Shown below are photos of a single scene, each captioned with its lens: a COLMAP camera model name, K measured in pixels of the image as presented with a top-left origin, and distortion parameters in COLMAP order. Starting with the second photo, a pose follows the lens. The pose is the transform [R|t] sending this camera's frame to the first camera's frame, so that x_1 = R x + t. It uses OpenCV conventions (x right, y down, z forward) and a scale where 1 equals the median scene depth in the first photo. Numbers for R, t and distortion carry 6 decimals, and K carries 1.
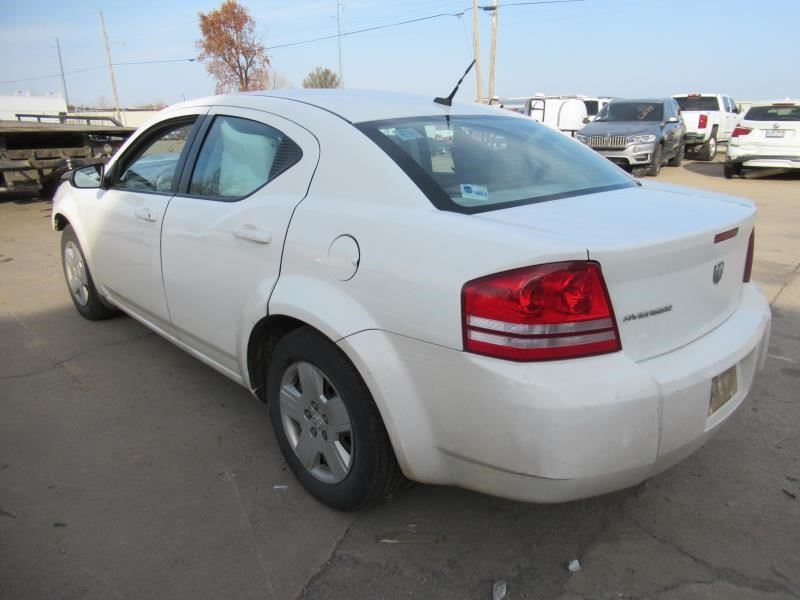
lens RADIAL K [[599.6, 0, 409.6], [0, 599.6, 299.2], [0, 0, 1]] dist [-0.012362, -0.000553]
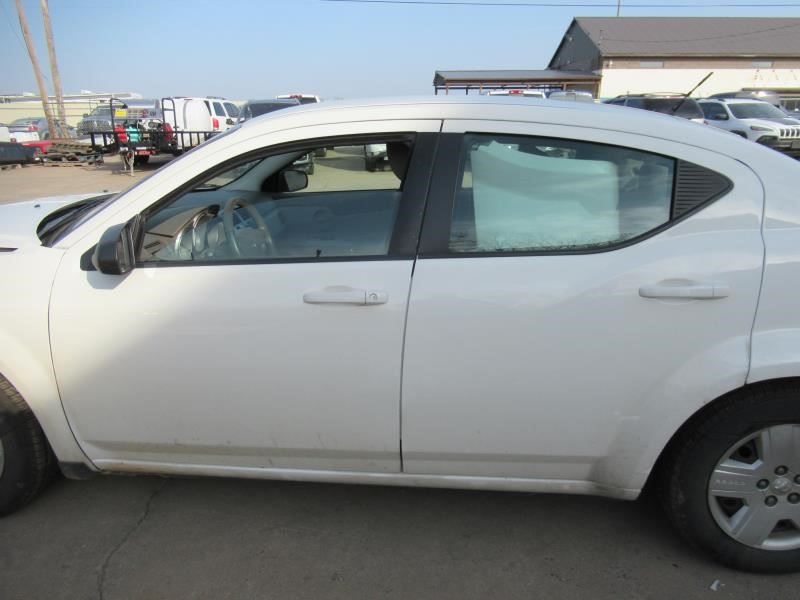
lens RADIAL K [[599.6, 0, 409.6], [0, 599.6, 299.2], [0, 0, 1]] dist [-0.012362, -0.000553]
pose [[0.748957, -0.196769, 0.632729, -0.904075], [0.195144, 0.978042, 0.073166, -0.198340], [-0.633232, 0.068674, 0.770909, 0.563895]]
